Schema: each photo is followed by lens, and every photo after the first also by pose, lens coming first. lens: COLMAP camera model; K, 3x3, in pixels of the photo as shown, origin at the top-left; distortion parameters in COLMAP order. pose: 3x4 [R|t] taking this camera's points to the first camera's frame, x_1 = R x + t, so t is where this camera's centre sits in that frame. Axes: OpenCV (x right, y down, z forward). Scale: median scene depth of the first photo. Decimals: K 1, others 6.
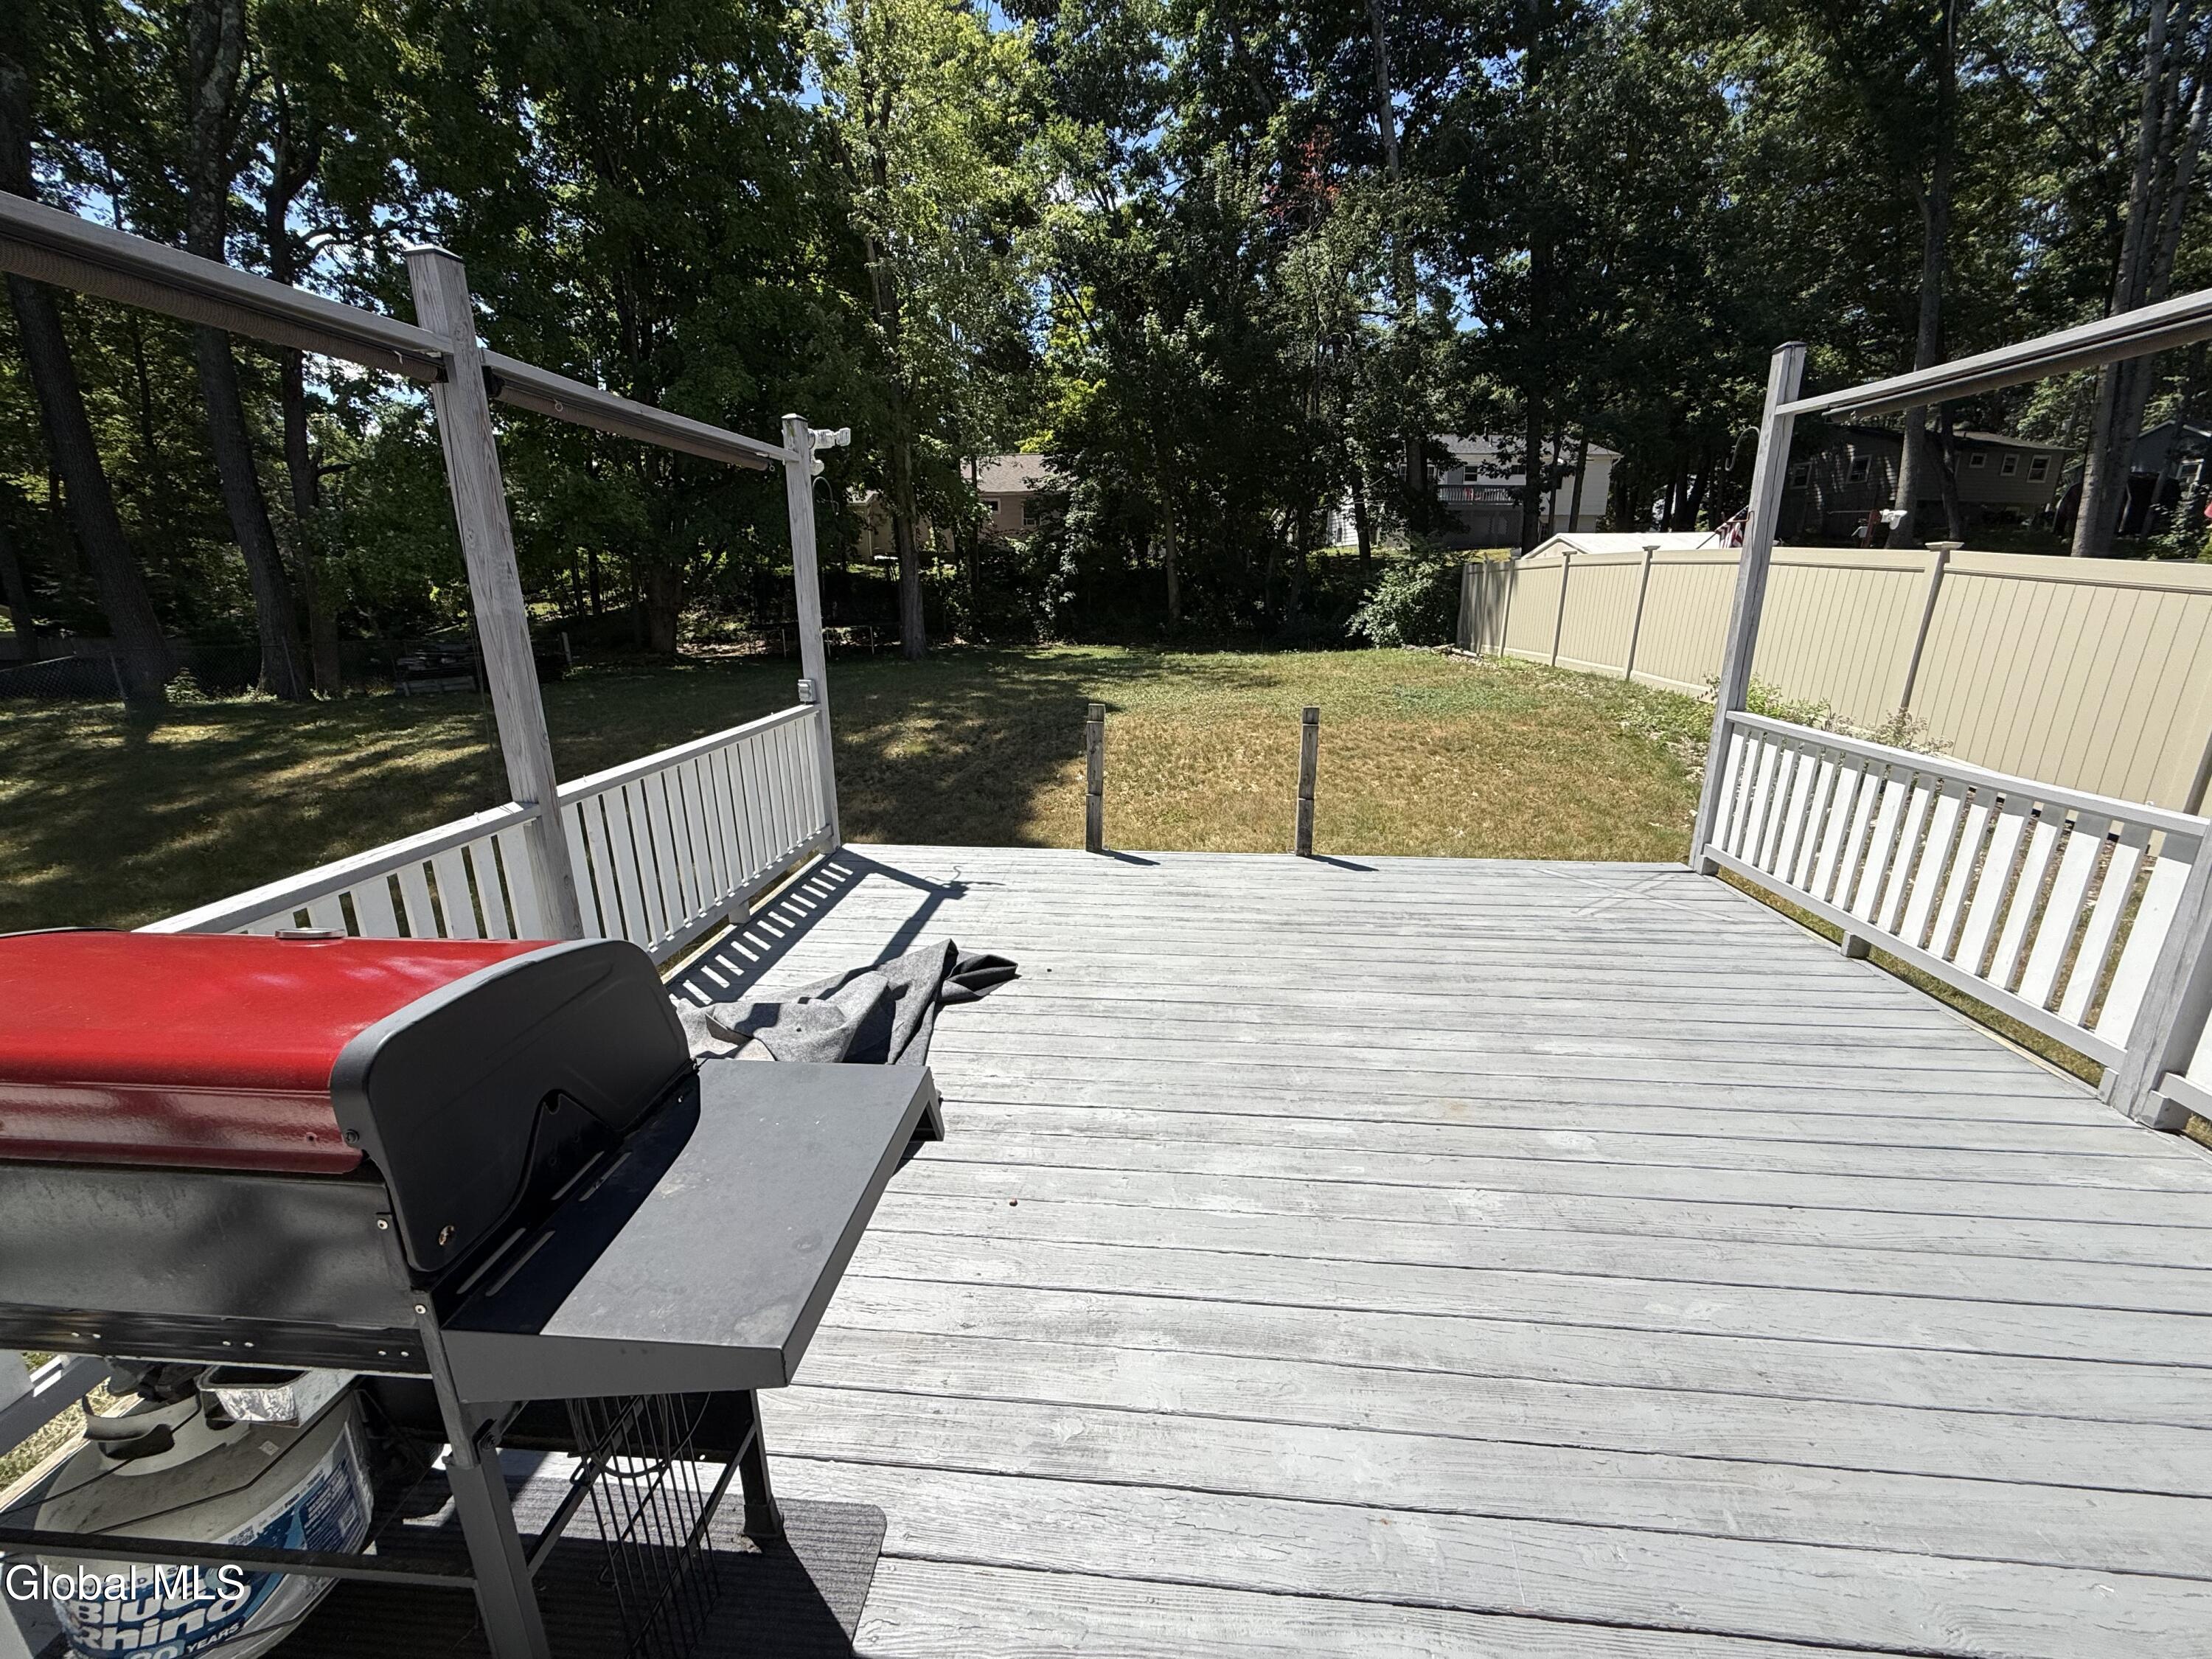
lens RADIAL K [[877.1, 0, 1106.0], [0, 877.1, 829.5], [0, 0, 1]] dist [0.000496, -0.000123]
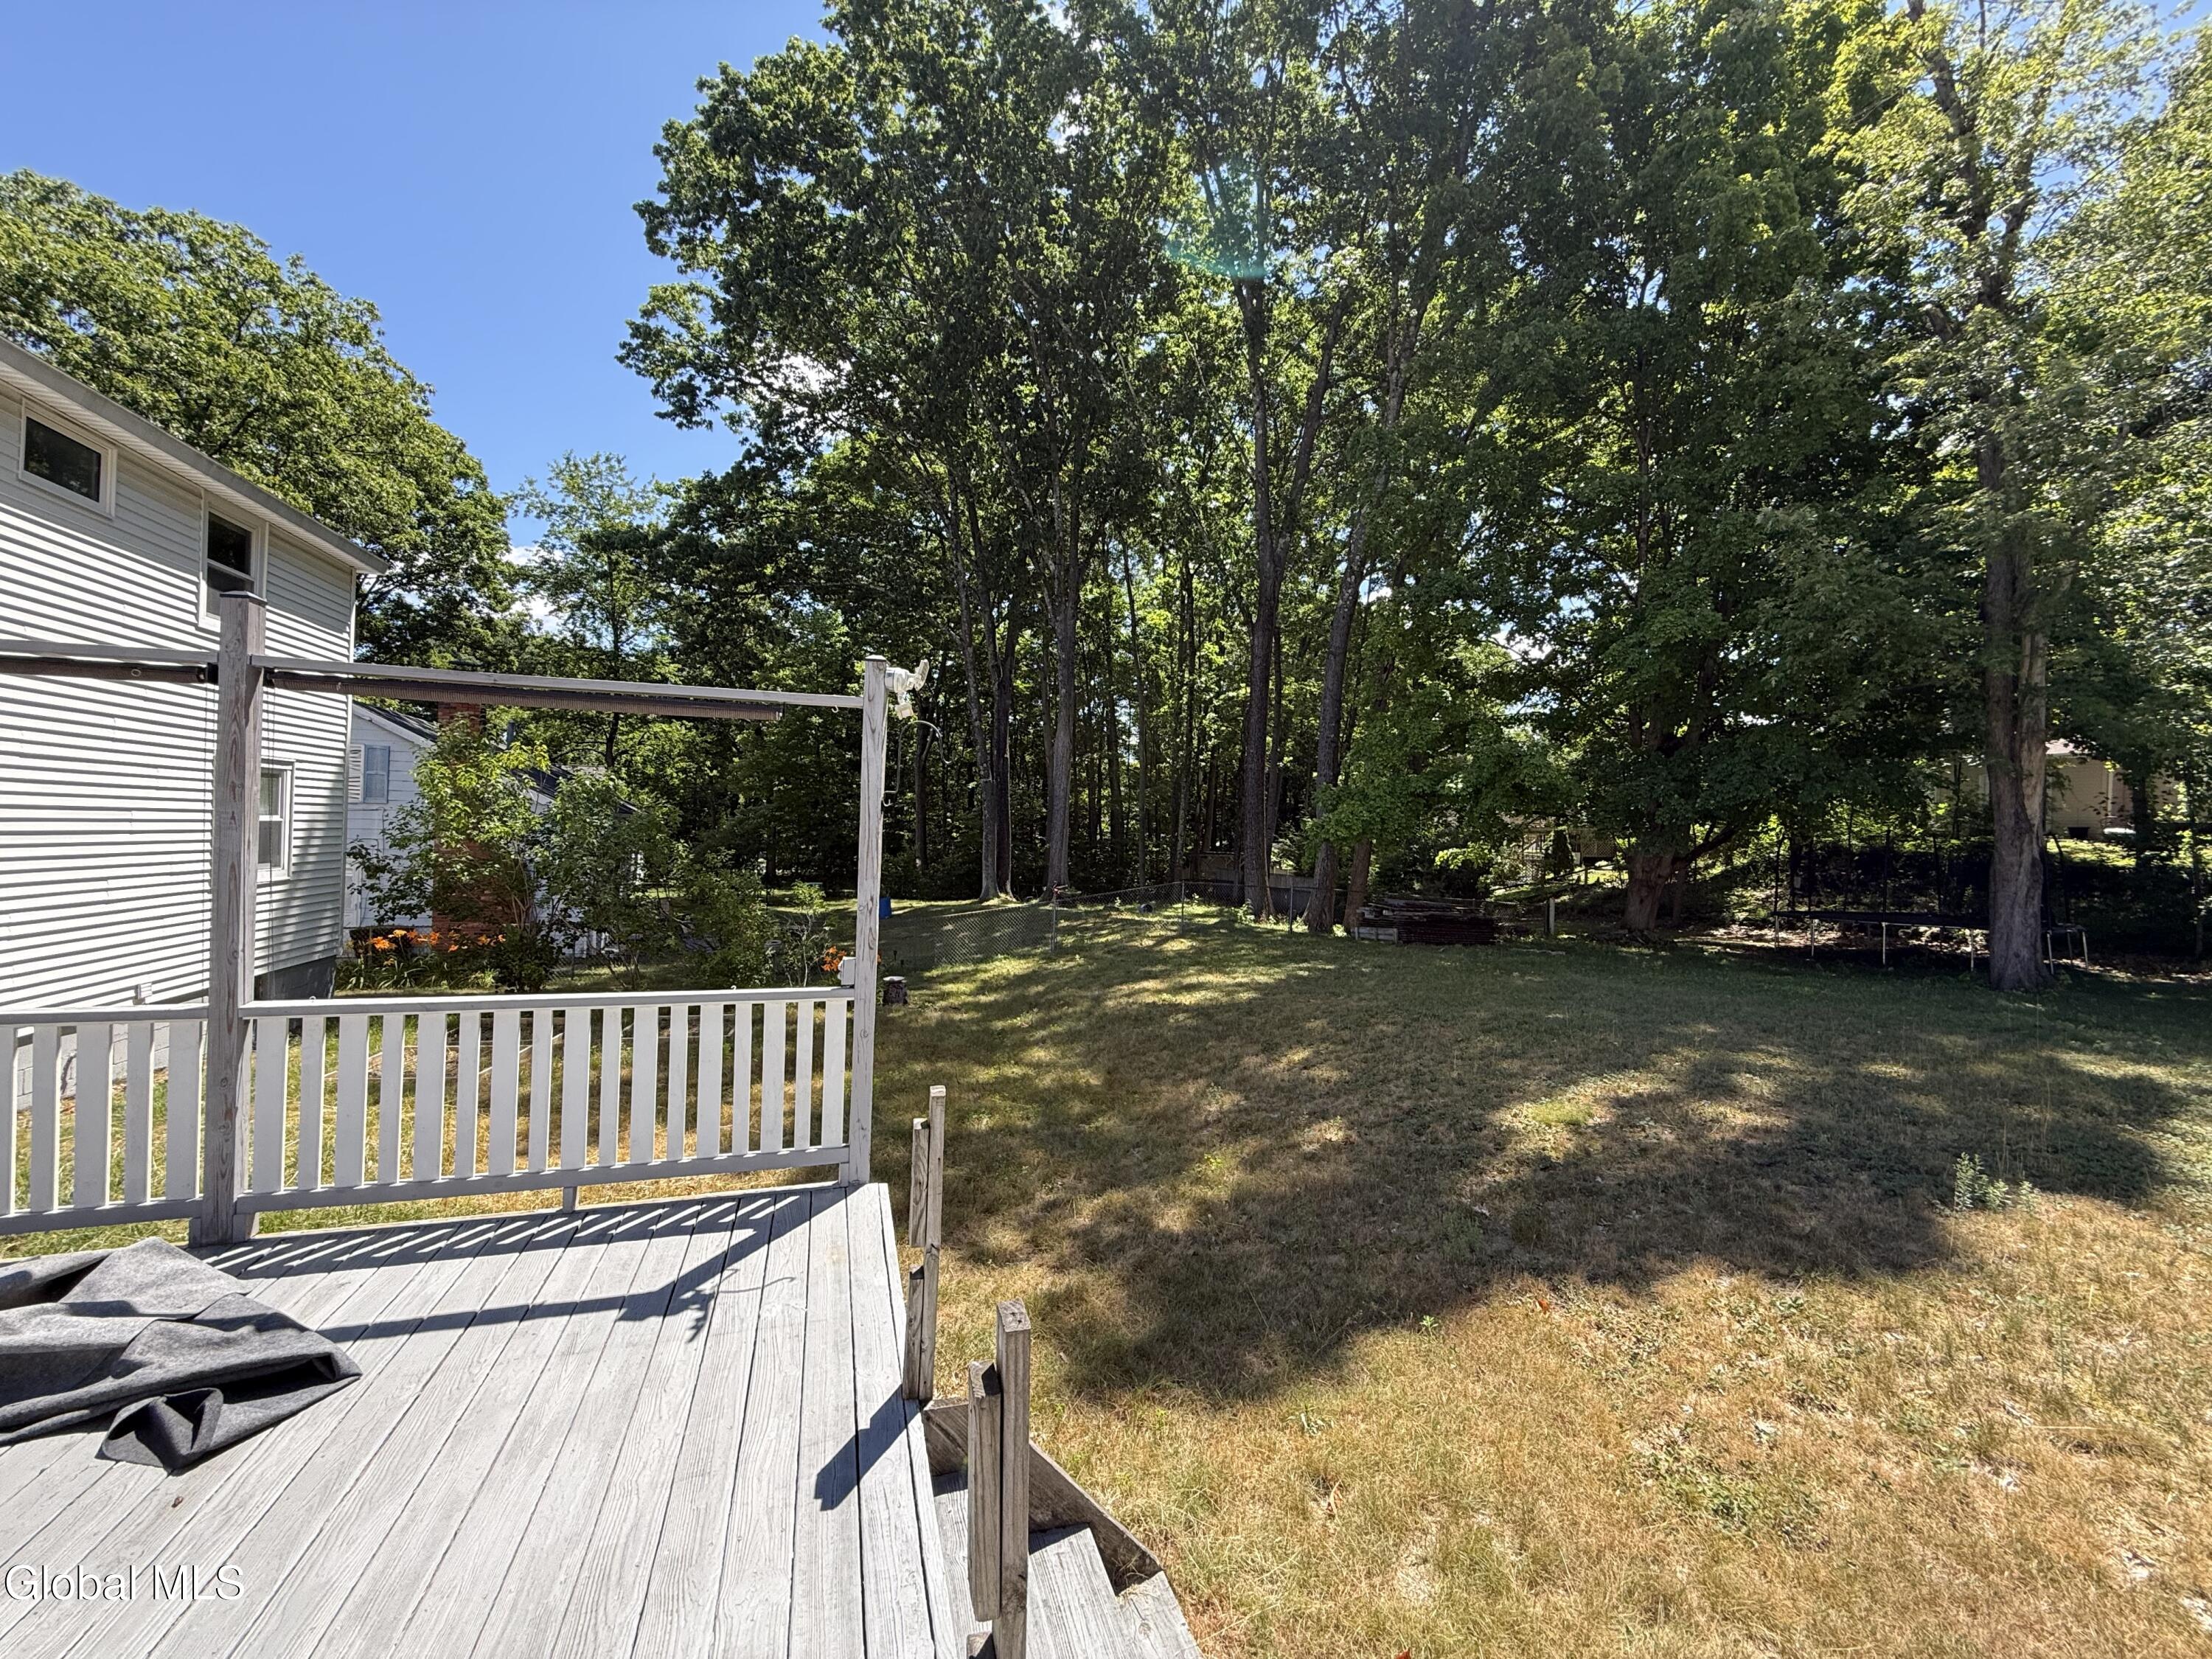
lens RADIAL K [[883.0, 0, 1106.0], [0, 883.0, 829.5], [0, 0, 1]] dist [0.001312, 0.000335]
pose [[0.378544, 0.010528, -0.925523, 0.120527], [-0.282798, 0.953435, -0.104820, -0.063433], [0.881323, 0.301415, 0.363895, 0.210105]]
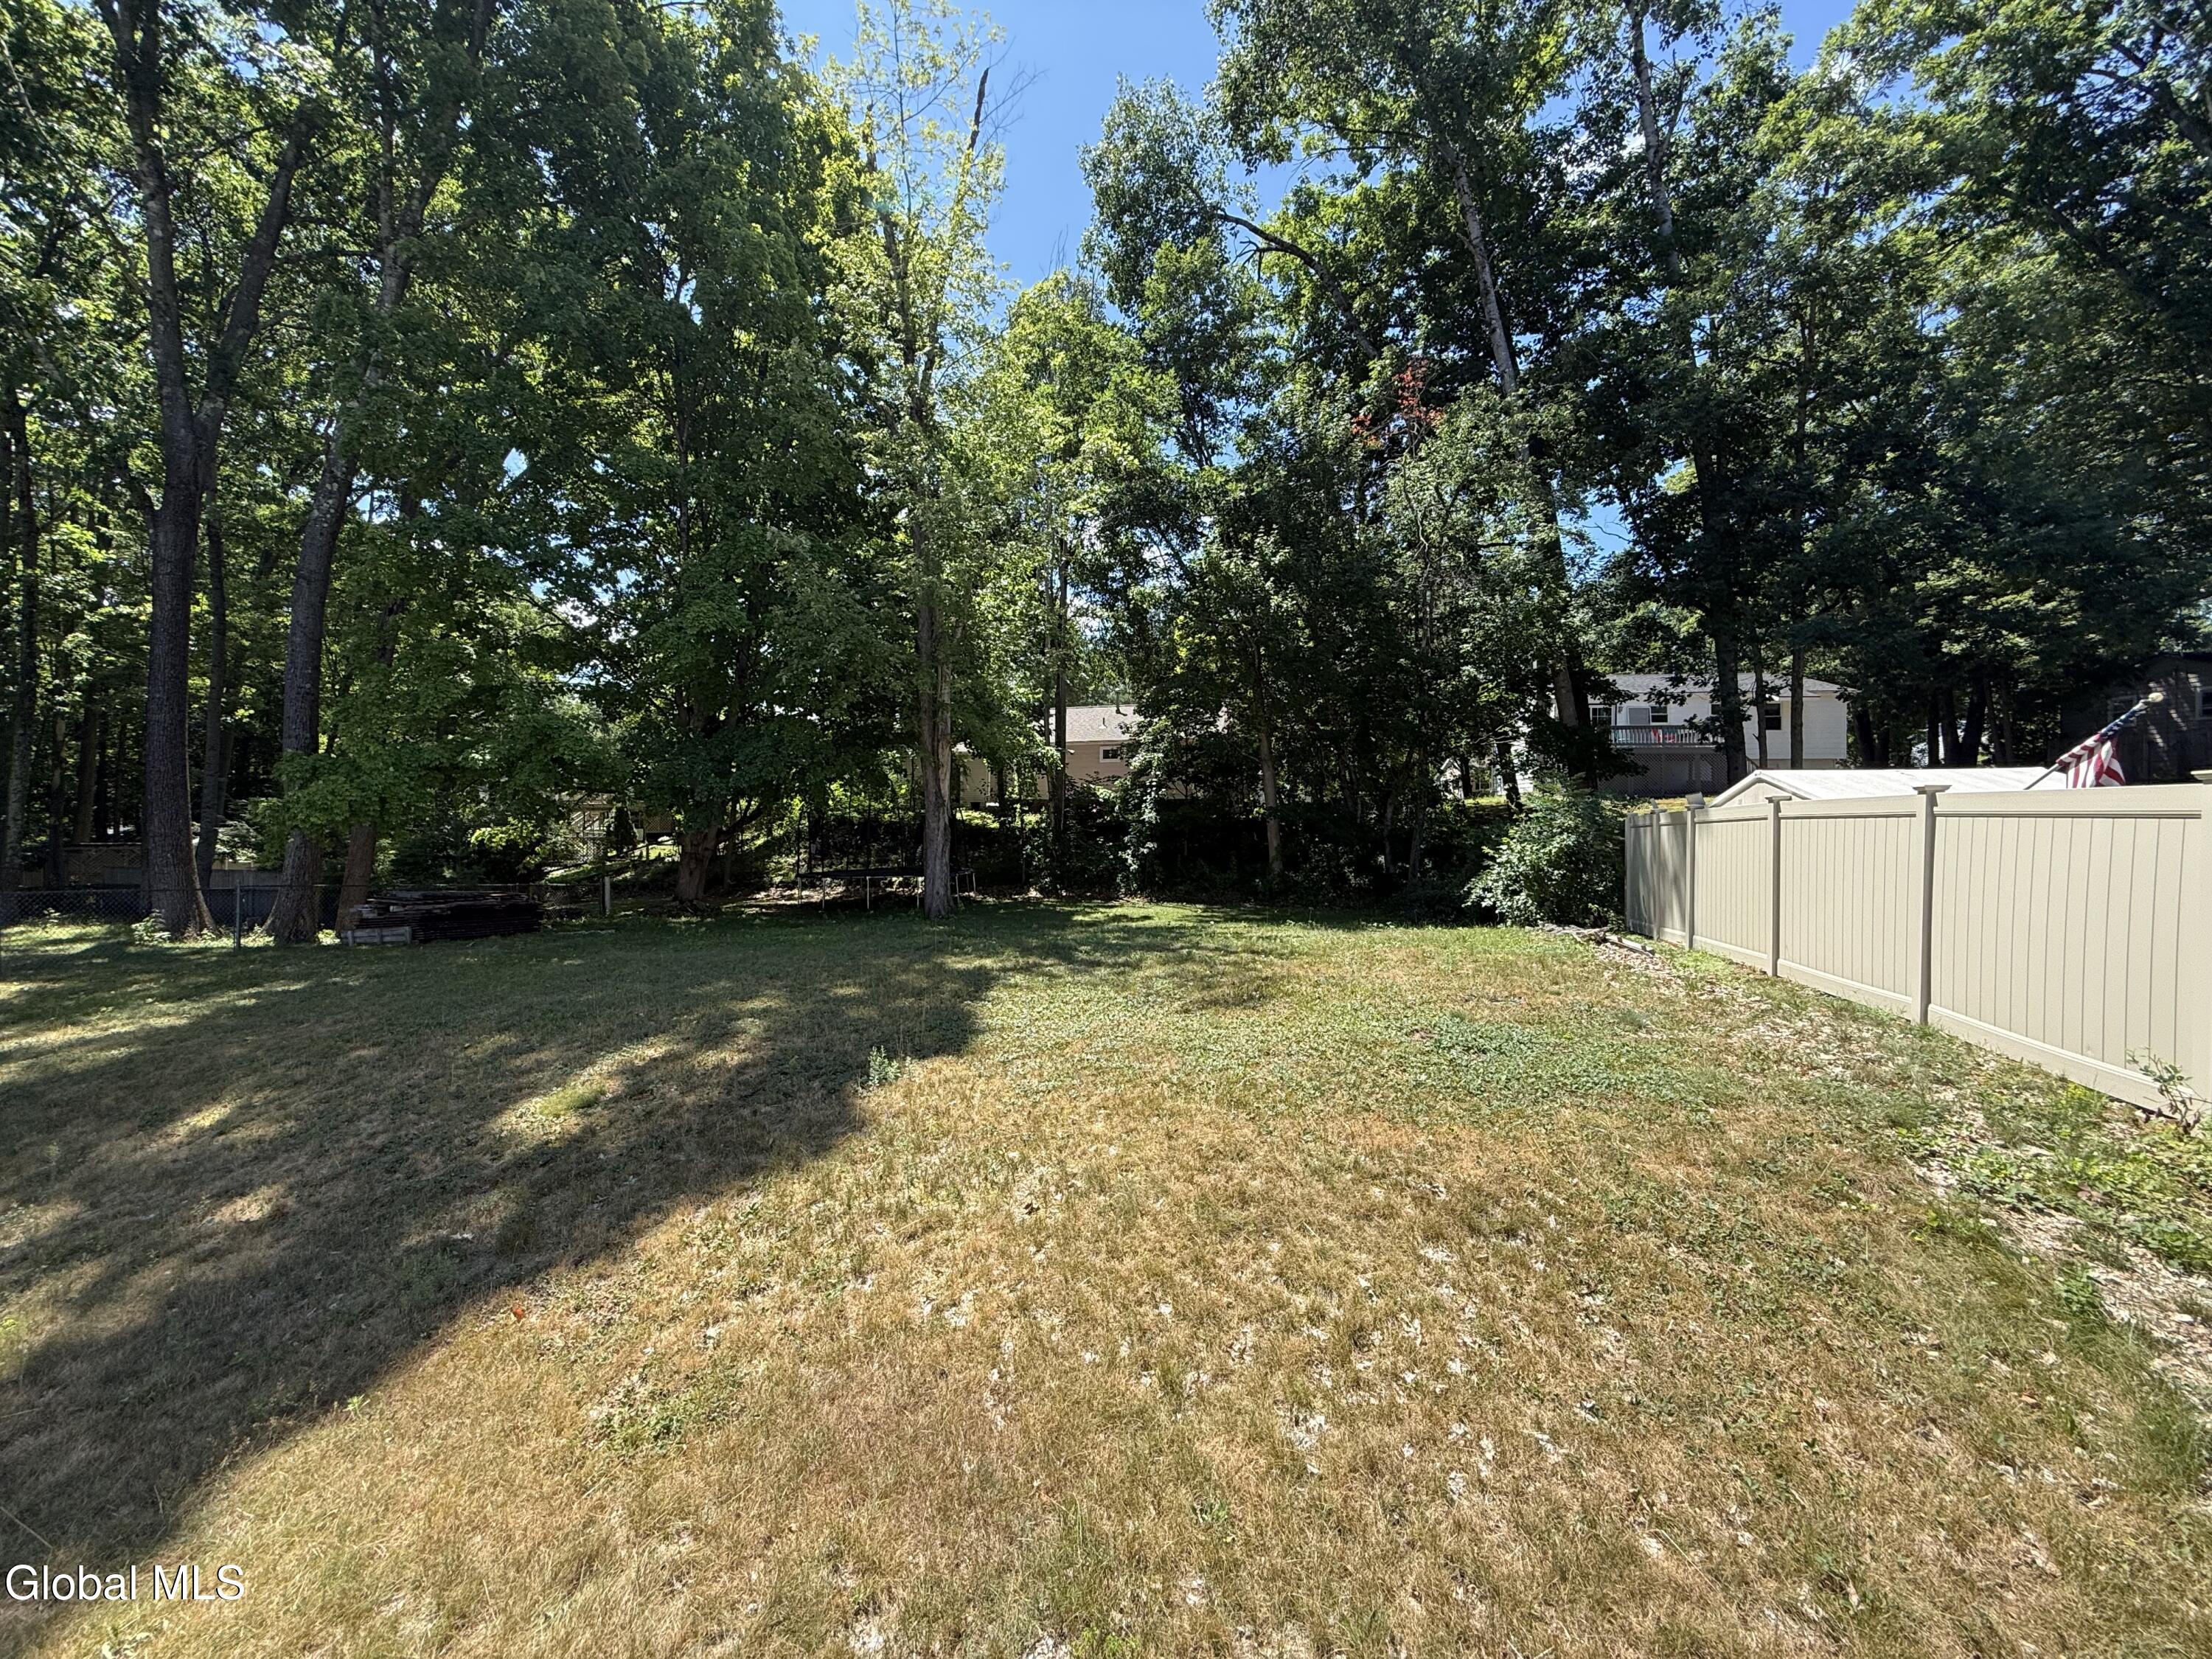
lens RADIAL K [[877.1, 0, 1106.0], [0, 877.1, 829.5], [0, 0, 1]] dist [0.000496, -0.000123]
pose [[0.977590, 0.010160, -0.210271, 0.134543], [-0.066698, 0.962326, -0.263591, -0.068025], [0.199671, 0.271708, 0.941438, 0.225490]]
